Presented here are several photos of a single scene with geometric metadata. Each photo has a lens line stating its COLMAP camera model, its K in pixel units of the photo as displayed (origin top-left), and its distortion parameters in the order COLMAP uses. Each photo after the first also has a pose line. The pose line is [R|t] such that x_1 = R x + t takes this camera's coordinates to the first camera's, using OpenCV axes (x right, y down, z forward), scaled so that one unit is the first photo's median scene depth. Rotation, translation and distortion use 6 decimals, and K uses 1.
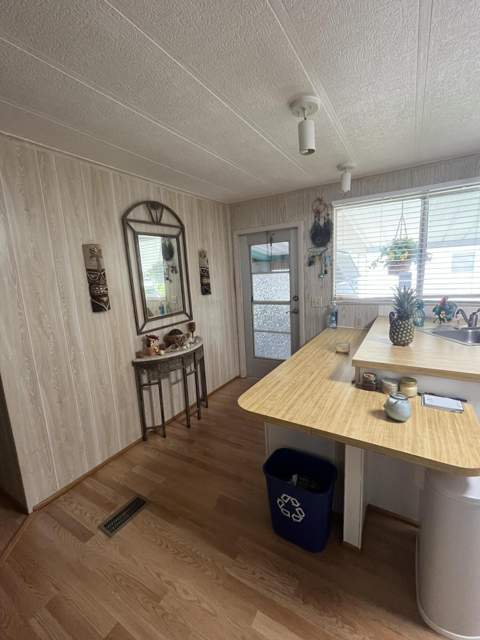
lens RADIAL K [[274.0, 0, 241.3], [0, 274.0, 318.7], [0, 0, 1]] dist [-0.003351, -0.000333]
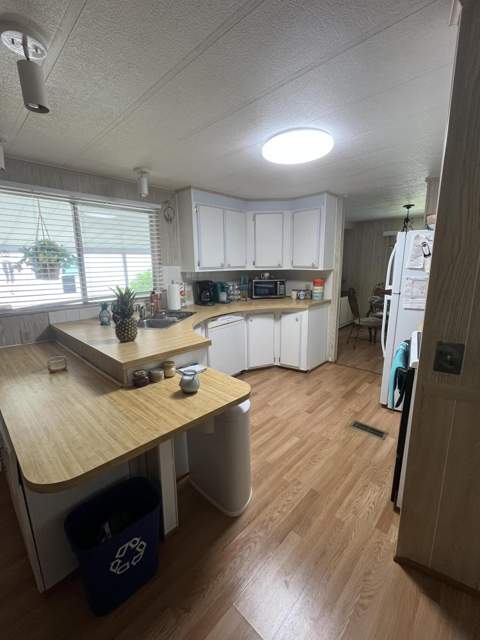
lens RADIAL K [[274.0, 0, 241.3], [0, 274.0, 318.7], [0, 0, 1]] dist [-0.003351, -0.000333]
pose [[0.217791, -0.143240, 0.965427, -0.262132], [0.167185, 0.980026, 0.107691, -0.024279], [-0.961570, 0.137951, 0.237388, 0.226556]]
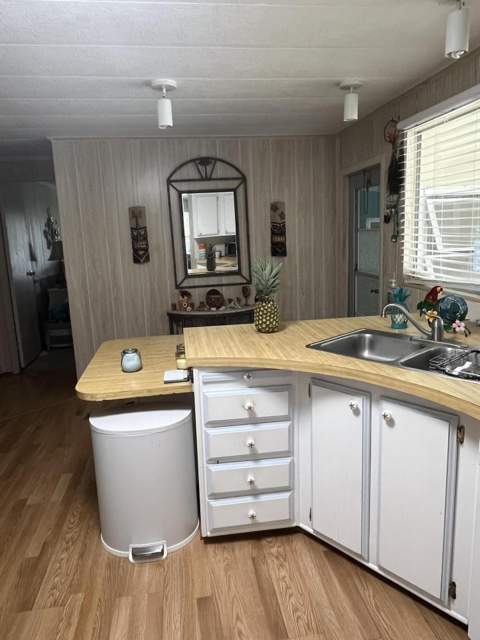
lens RADIAL K [[454.5, 0, 240.0], [0, 454.5, 320.0], [0, 0, 1]] dist [-0.001341, -0.000265]
pose [[0.636167, 0.177210, -0.750925, 1.166860], [-0.125344, 0.984074, 0.126043, -0.078044], [0.761302, 0.013939, 0.648248, 0.045402]]
